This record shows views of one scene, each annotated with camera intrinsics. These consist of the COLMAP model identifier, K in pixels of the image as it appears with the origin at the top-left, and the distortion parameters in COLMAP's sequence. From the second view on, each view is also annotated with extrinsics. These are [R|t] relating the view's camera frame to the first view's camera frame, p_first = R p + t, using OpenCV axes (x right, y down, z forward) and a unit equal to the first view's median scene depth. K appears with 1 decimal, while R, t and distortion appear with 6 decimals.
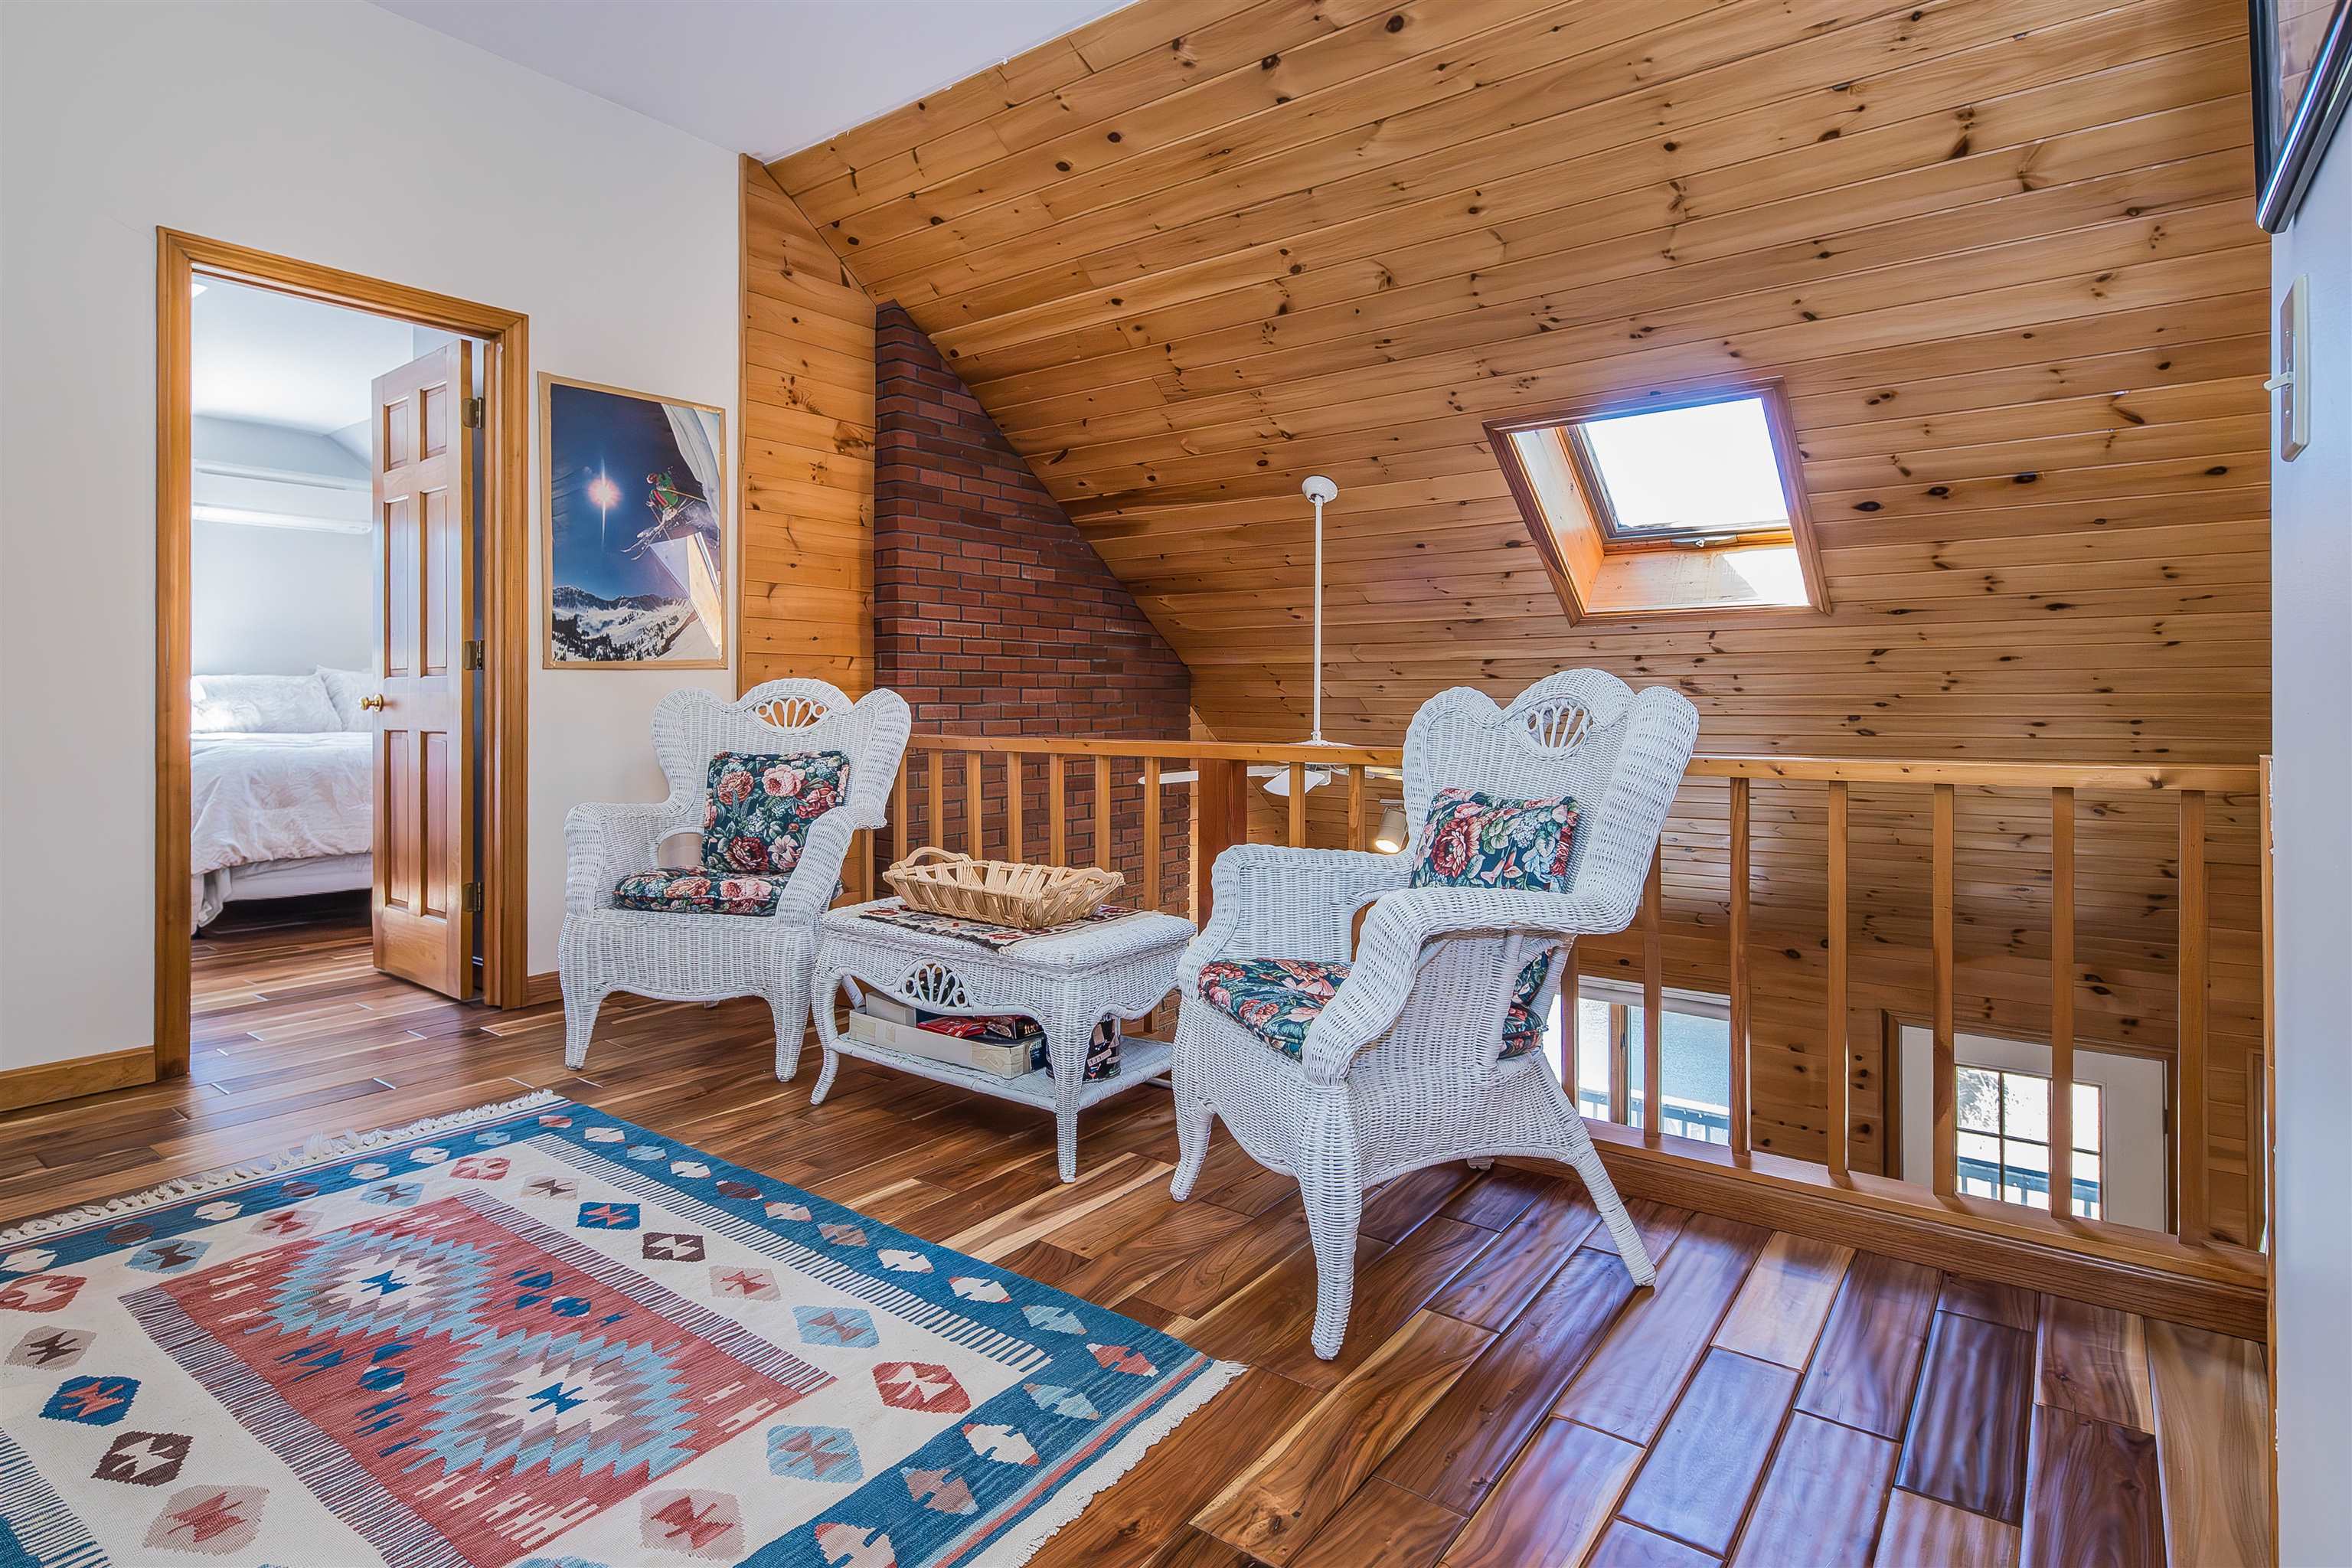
lens RADIAL K [[1178.1, 0, 1246.7], [0, 1178.1, 700.2], [0, 0, 1]] dist [0.007041, 0.000989]
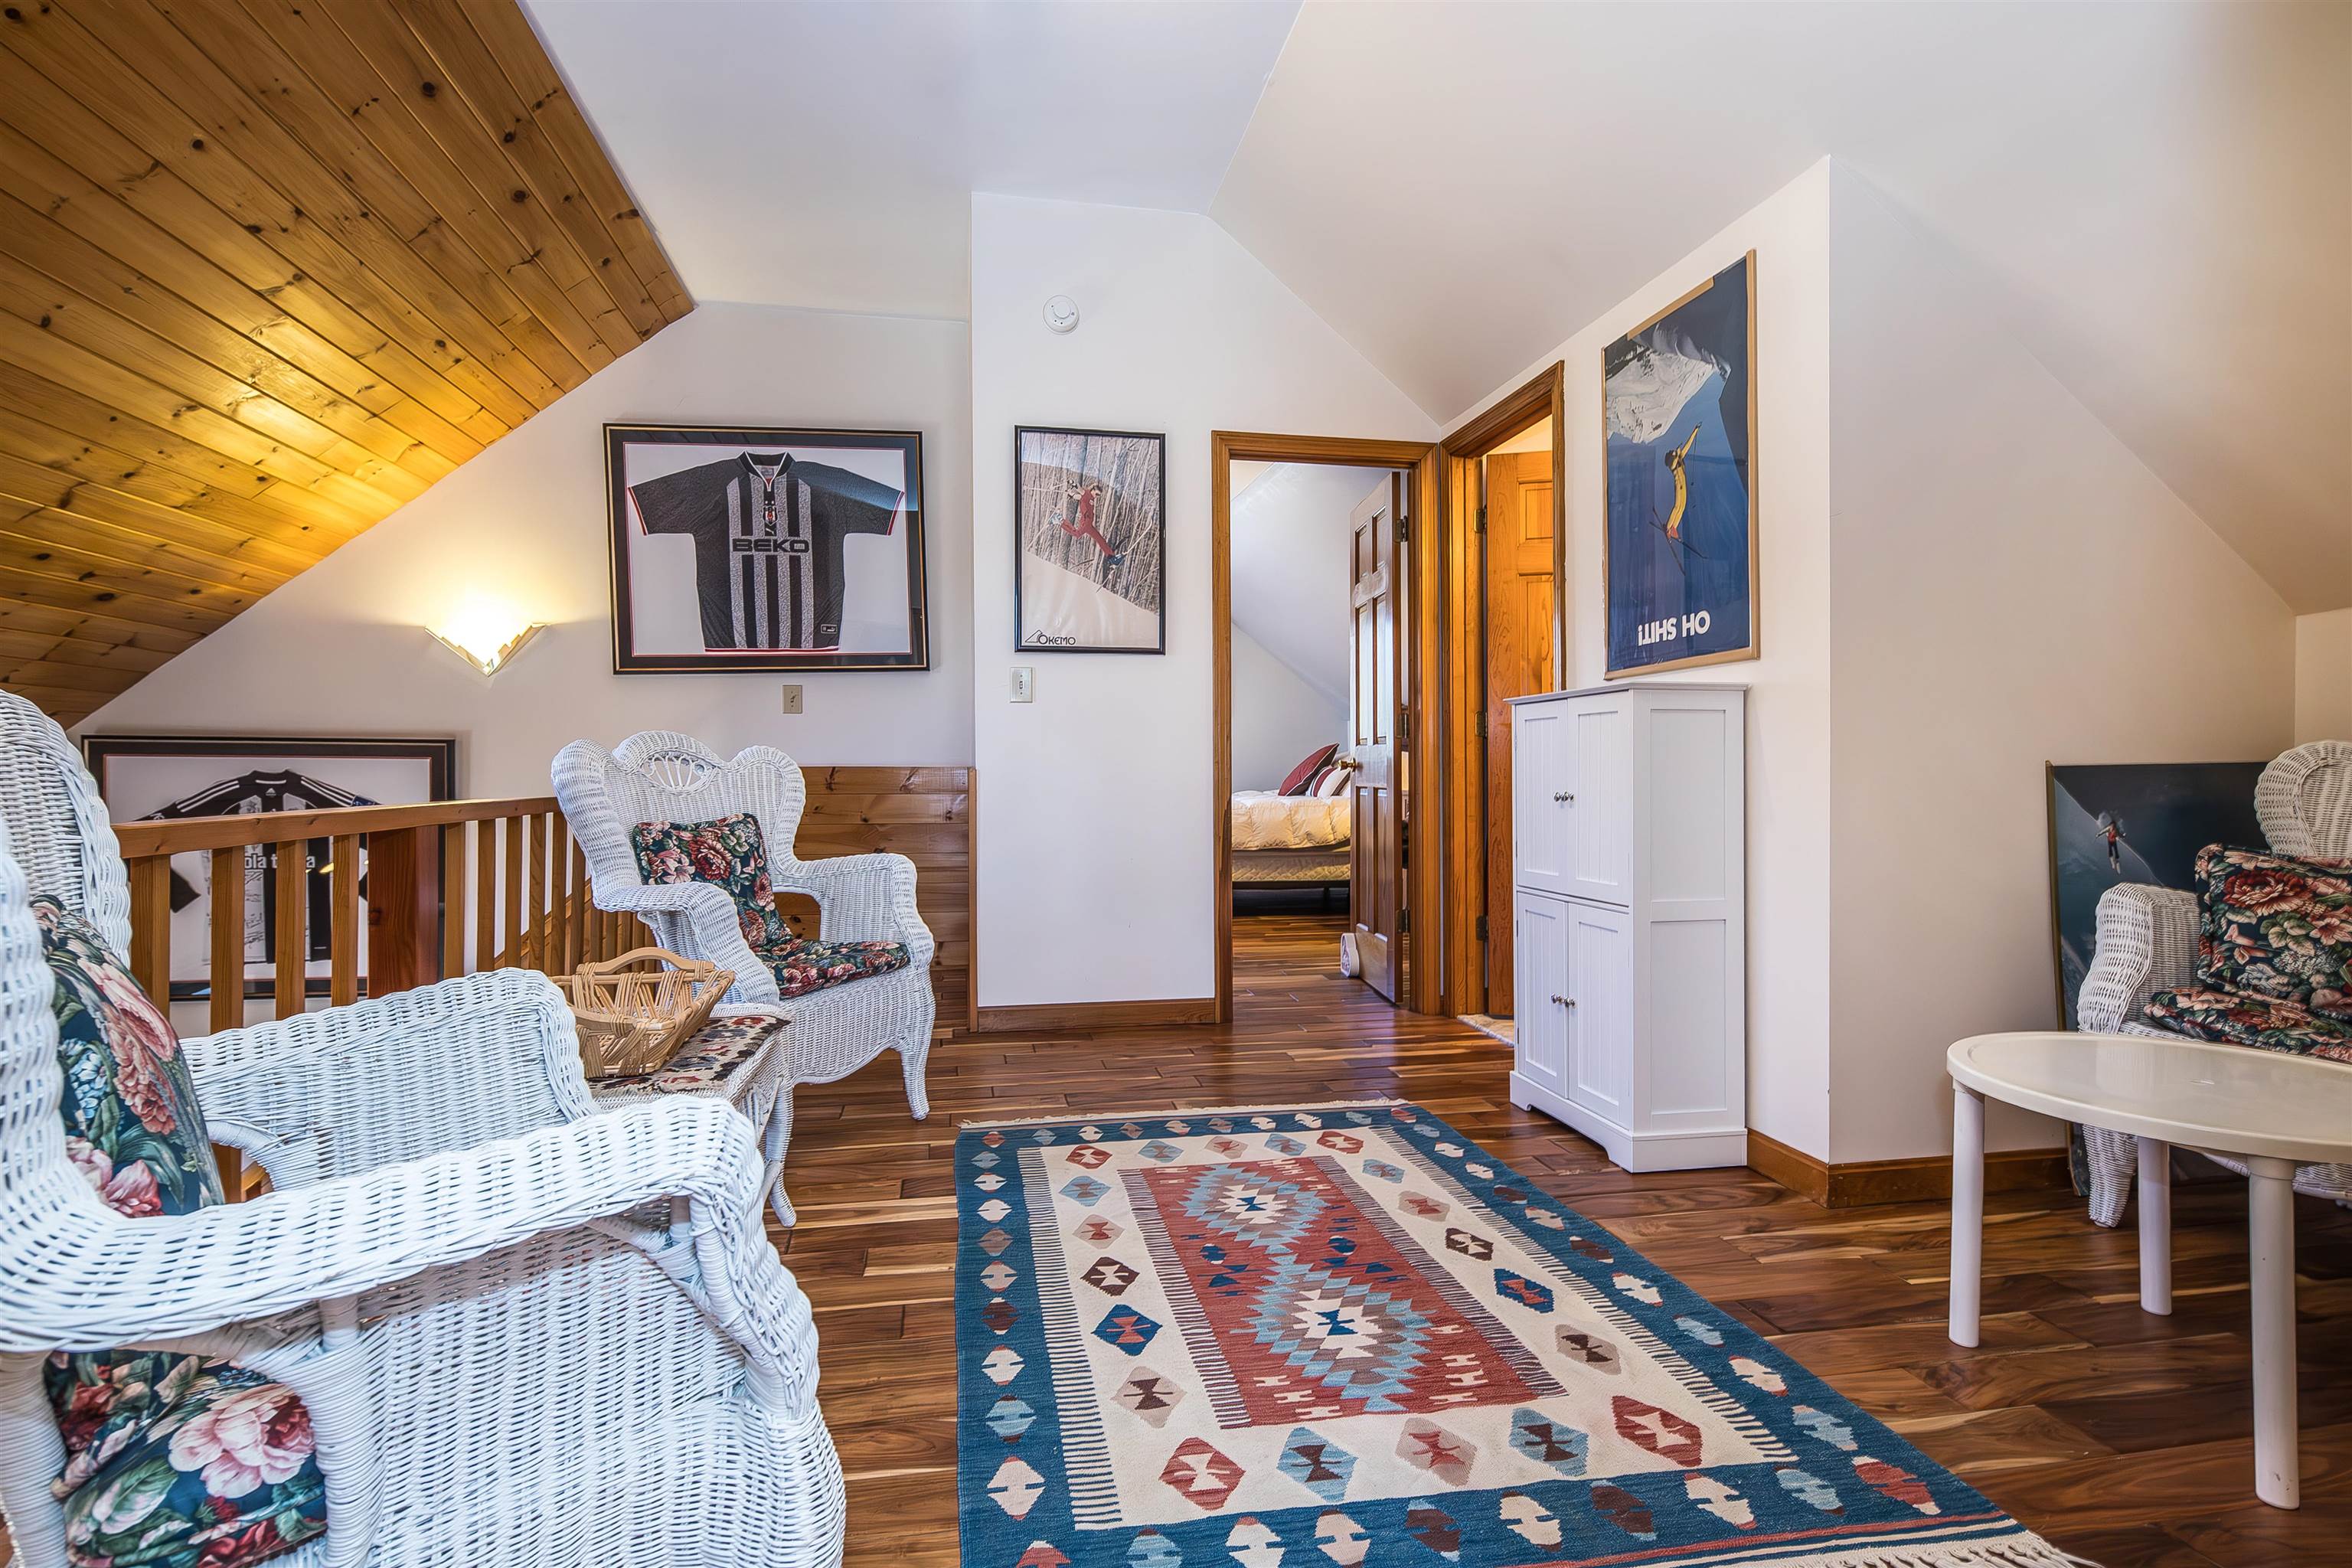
lens RADIAL K [[1109.6, 0, 1190.1], [0, 1109.6, 782.3], [0, 0, 1]] dist [0.012786, 0.000567]
pose [[-0.702821, -0.008169, 0.711320, -1.160797], [0.002513, 0.999899, 0.013966, 0.018982], [-0.711362, 0.011603, -0.702730, 1.549255]]
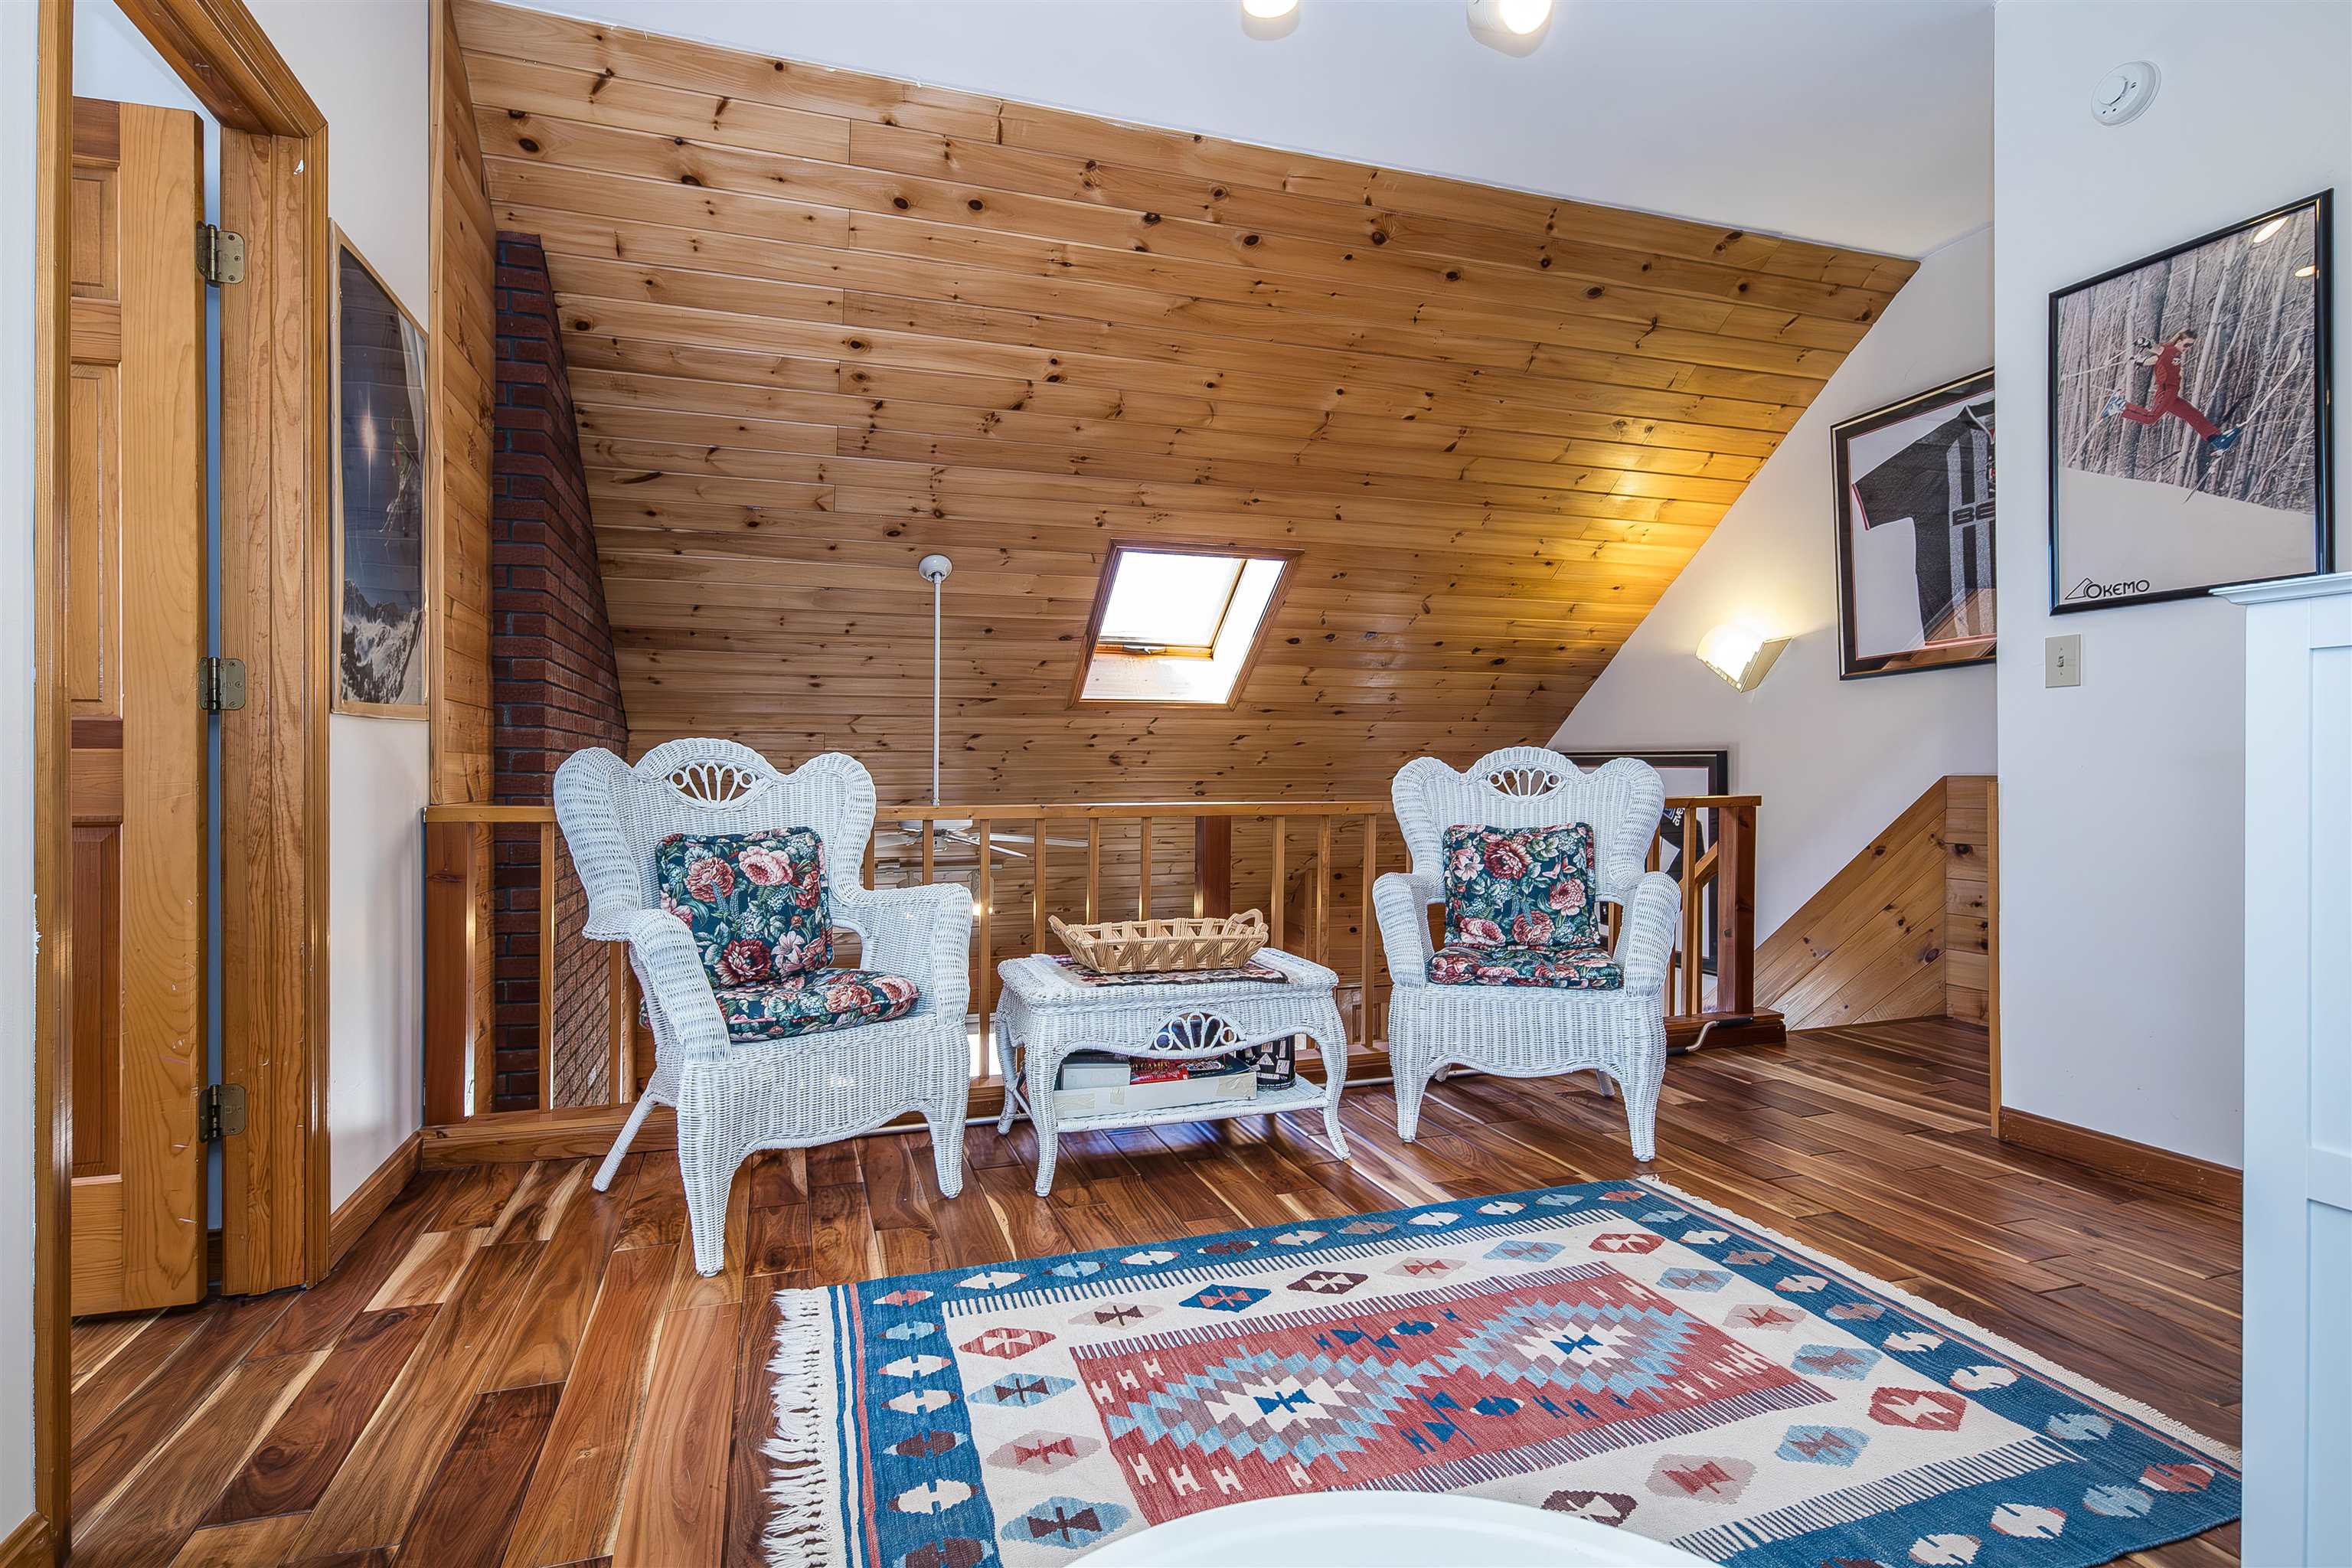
lens RADIAL K [[1121.9, 0, 1176.0], [0, 1121.9, 784.0], [0, 0, 1]] dist [-0.000187, -0.000047]
pose [[0.584561, -0.009546, 0.811294, -1.305202], [0.002342, 0.999946, 0.010078, 0.008357], [-0.811346, -0.003991, 0.584552, 0.503051]]
